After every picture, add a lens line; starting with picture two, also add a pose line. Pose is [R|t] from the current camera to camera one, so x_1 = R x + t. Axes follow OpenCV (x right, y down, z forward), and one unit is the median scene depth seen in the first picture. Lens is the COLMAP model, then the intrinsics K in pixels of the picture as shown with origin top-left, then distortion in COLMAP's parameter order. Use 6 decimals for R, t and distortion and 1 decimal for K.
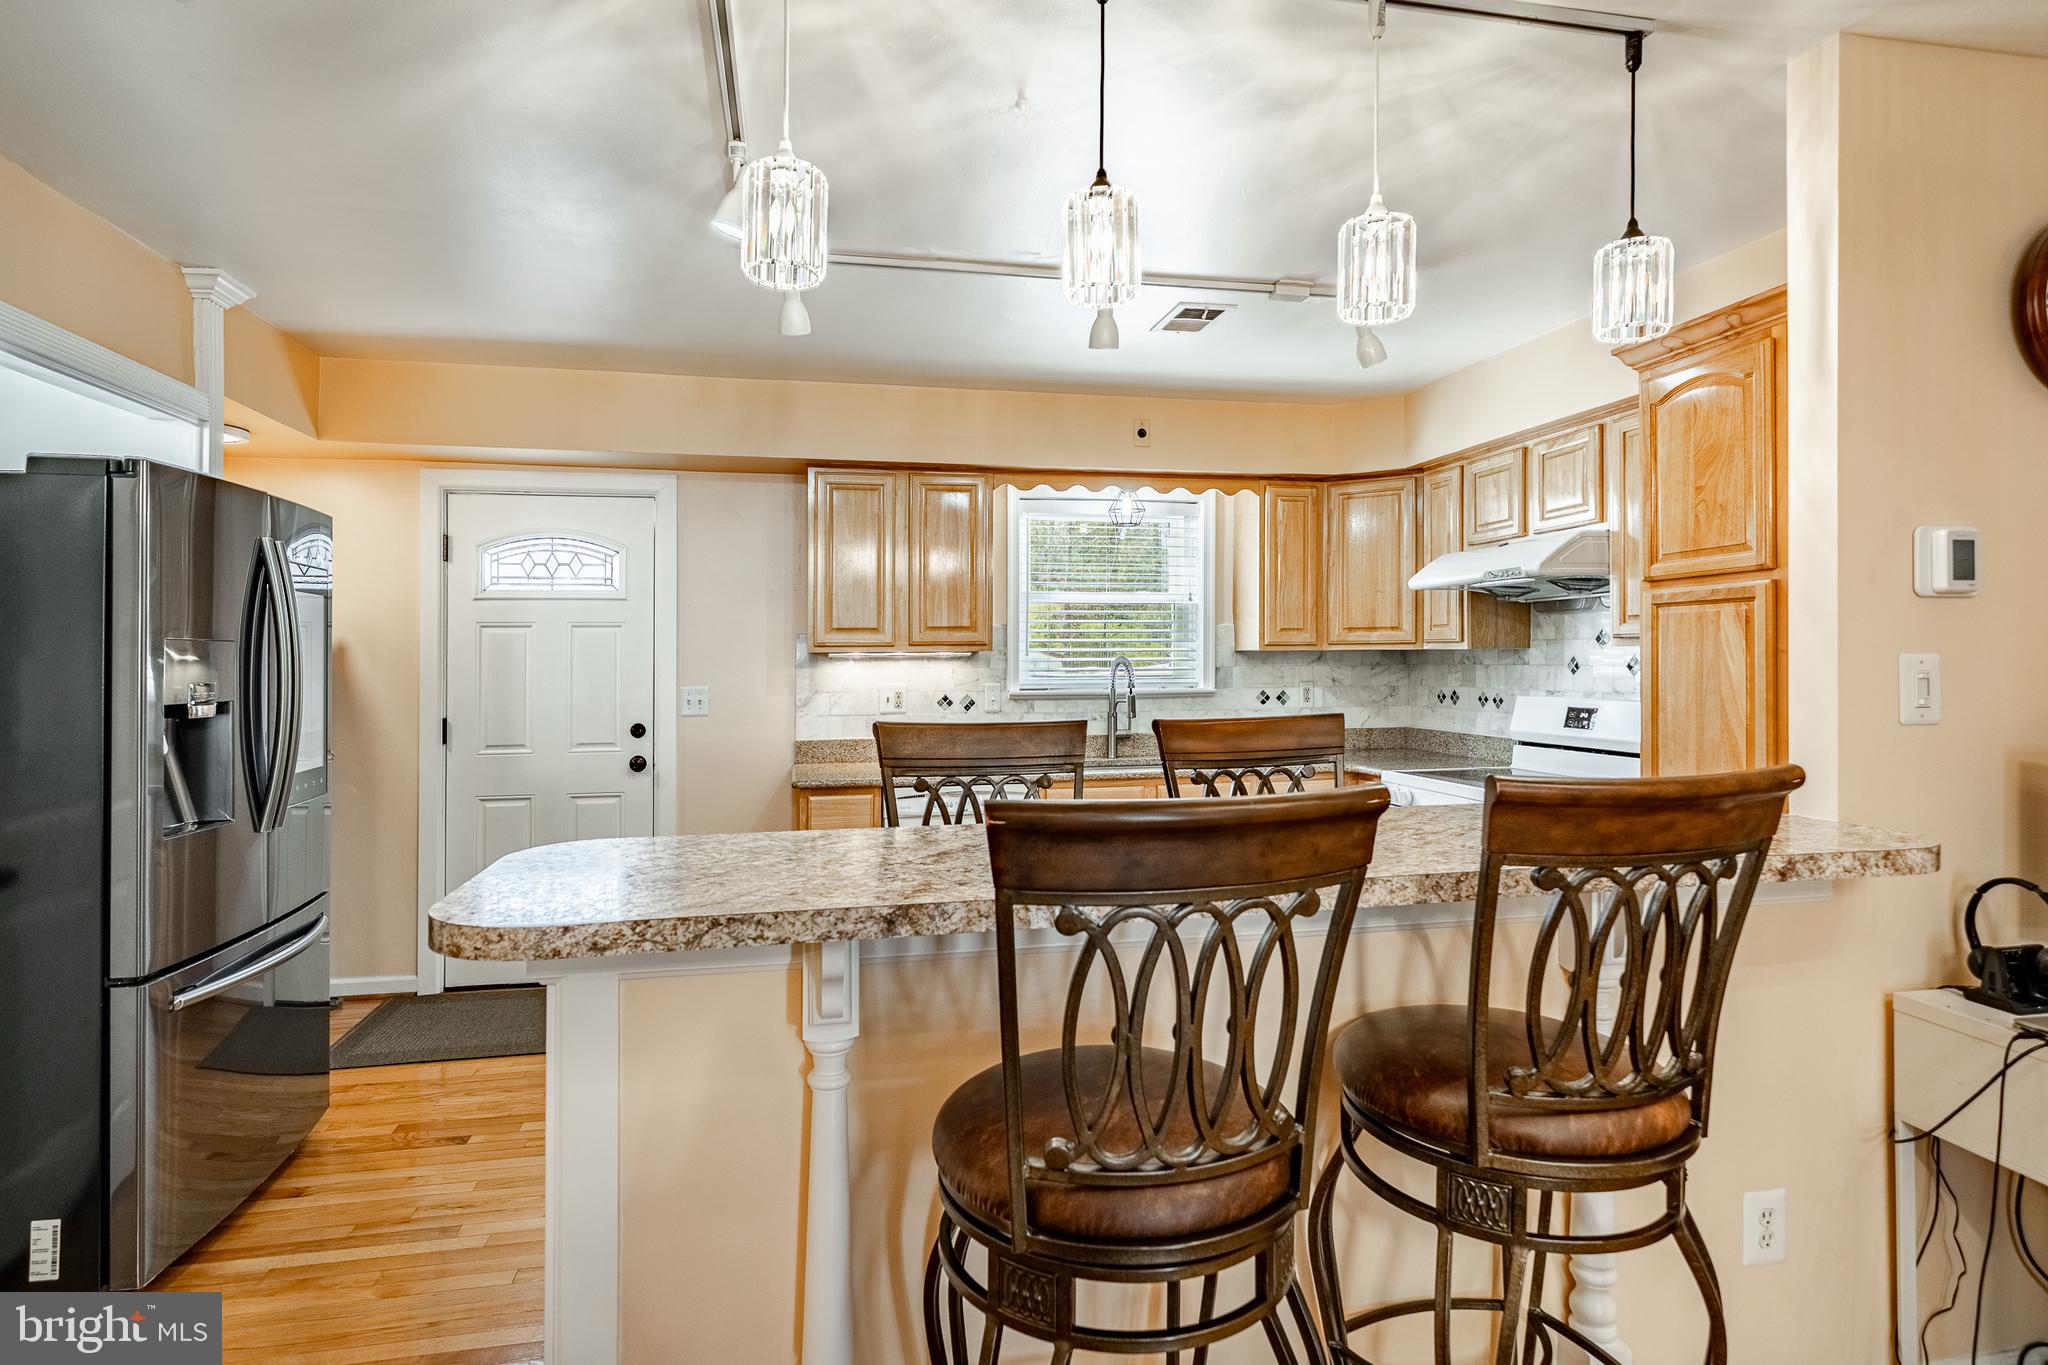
lens RADIAL K [[1016.9, 0, 1022.5], [0, 1016.9, 653.5], [0, 0, 1]] dist [-0.001364, -0.000213]
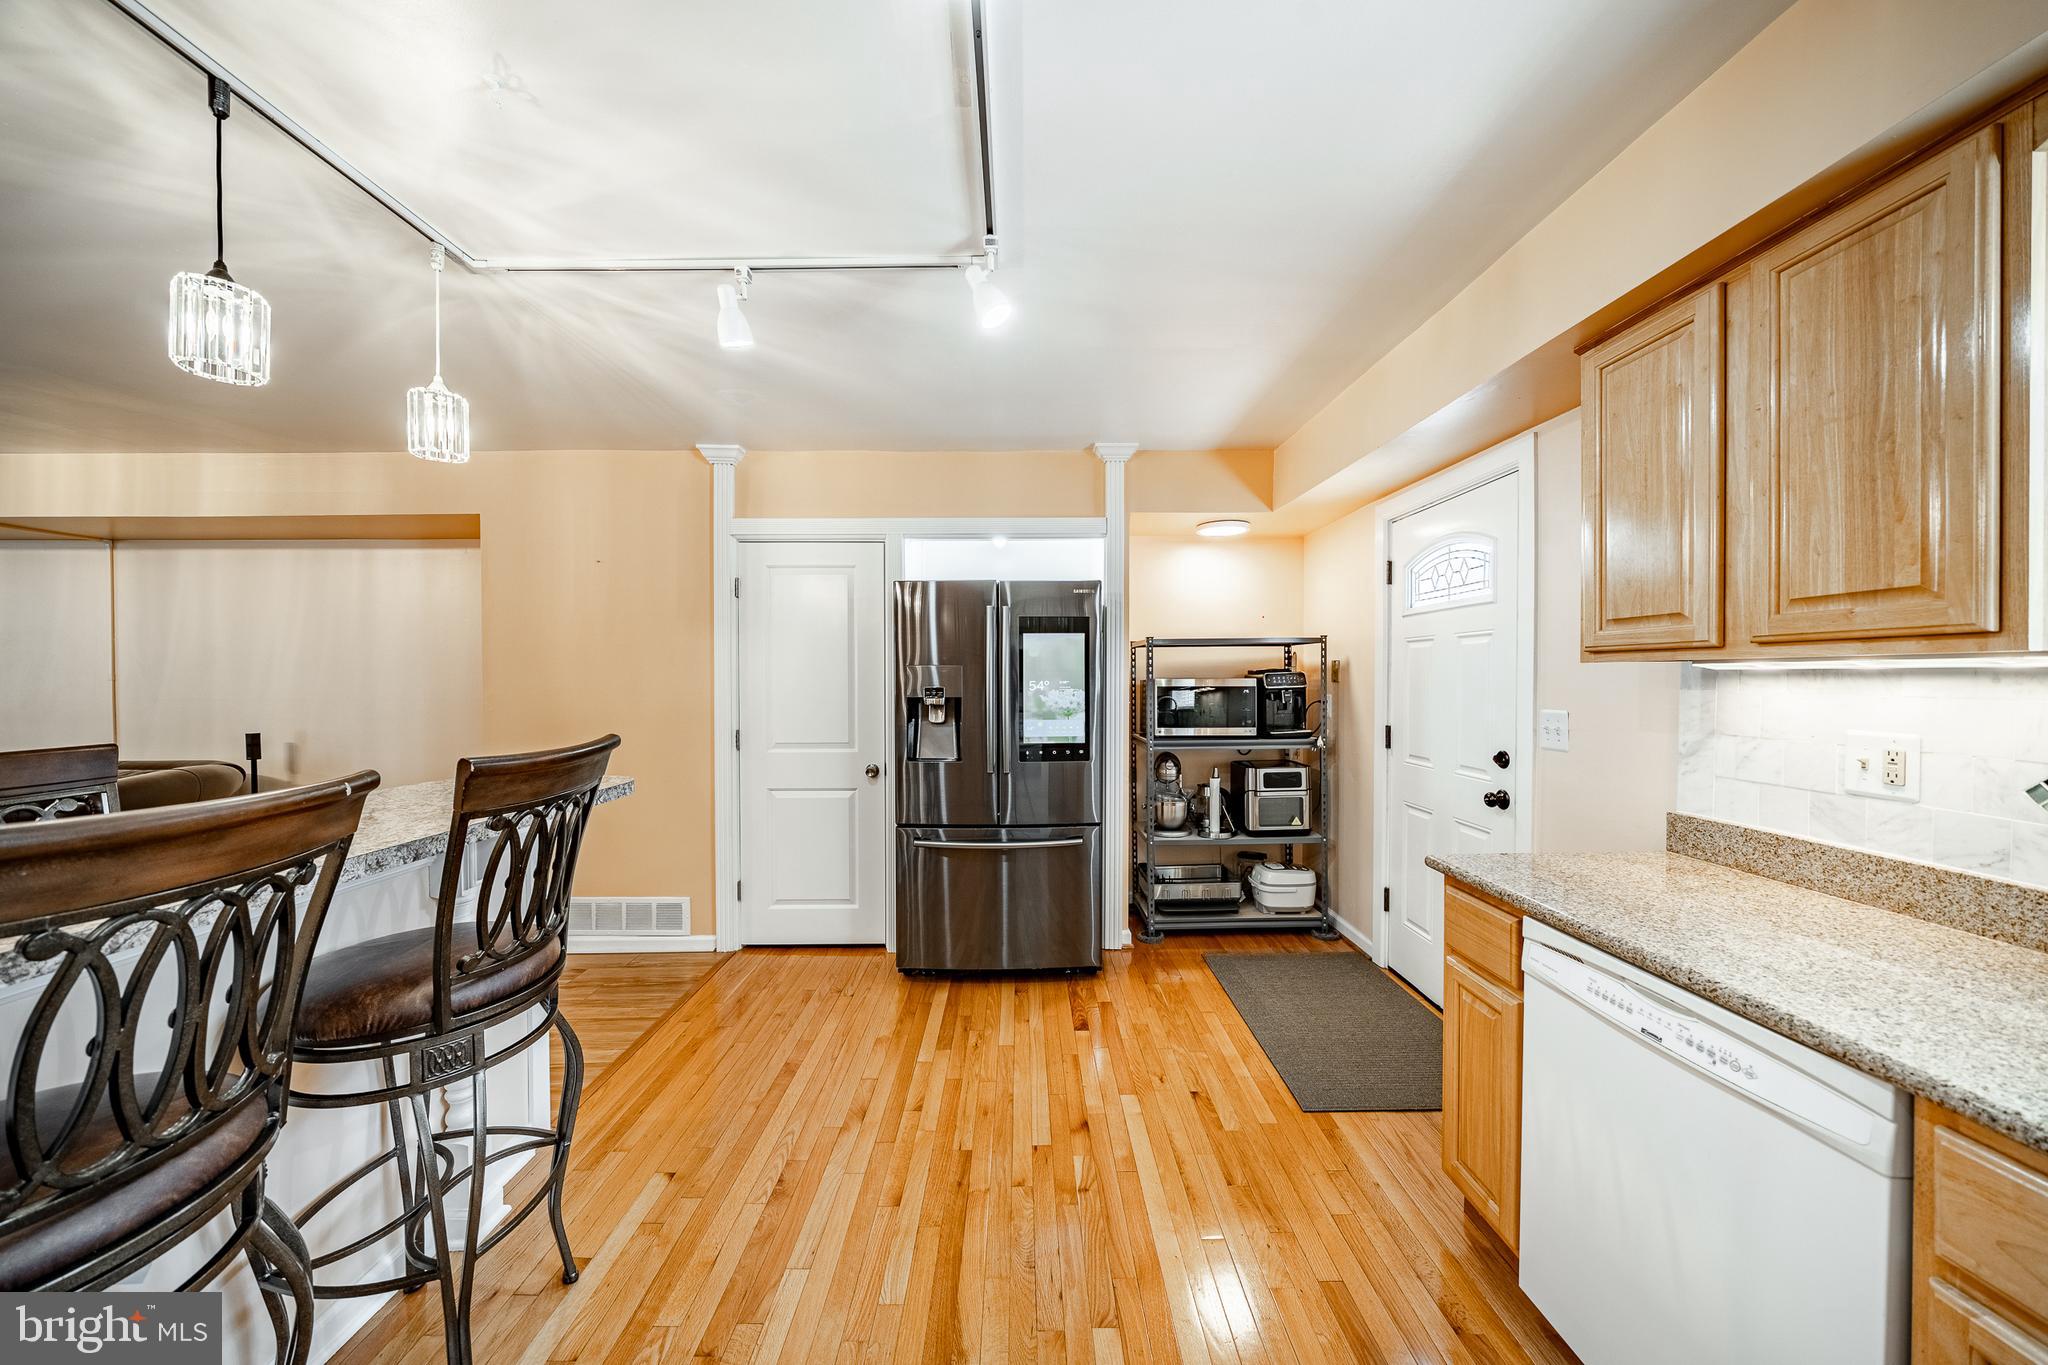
lens RADIAL K [[701.1, 0, 1037.4], [0, 701.1, 676.9], [0, 0, 1]] dist [-0.006563, 0.000011]
pose [[-0.178524, 0.008791, -0.983896, 0.250530], [0.010778, 0.999918, 0.006978, 0.000491], [0.983876, -0.009359, -0.178604, 0.742309]]
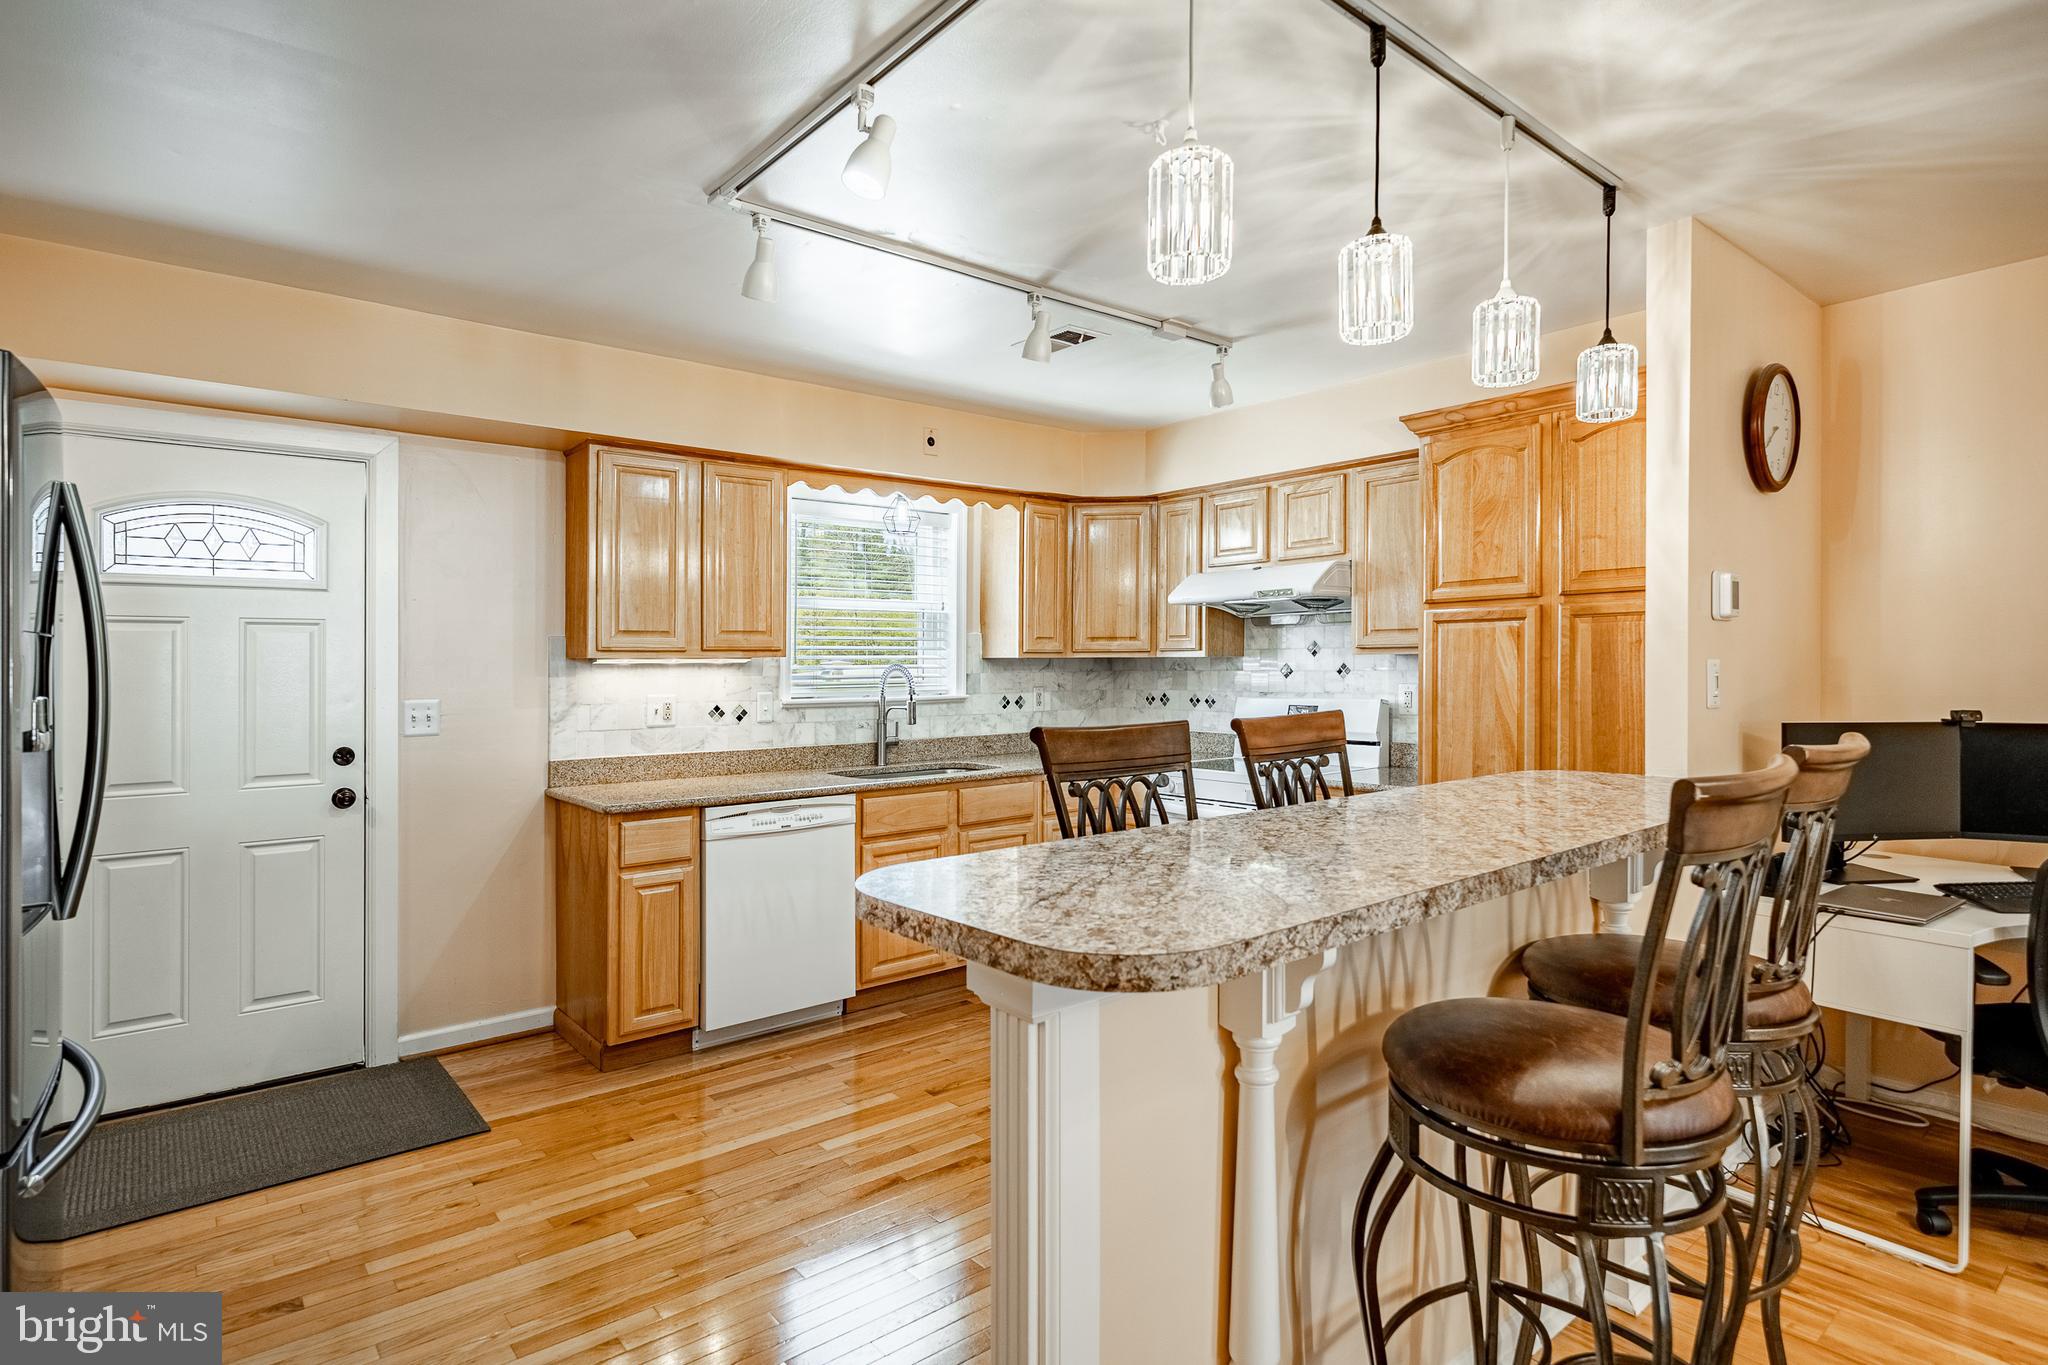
lens RADIAL K [[1016.9, 0, 994.6], [0, 1016.9, 674.3], [0, 0, 1]] dist [-0.001364, -0.000213]
pose [[0.895058, -0.004117, 0.445931, -0.282254], [-0.000936, 0.999938, 0.011111, 0.002622], [-0.445949, -0.010362, 0.894998, 0.068625]]
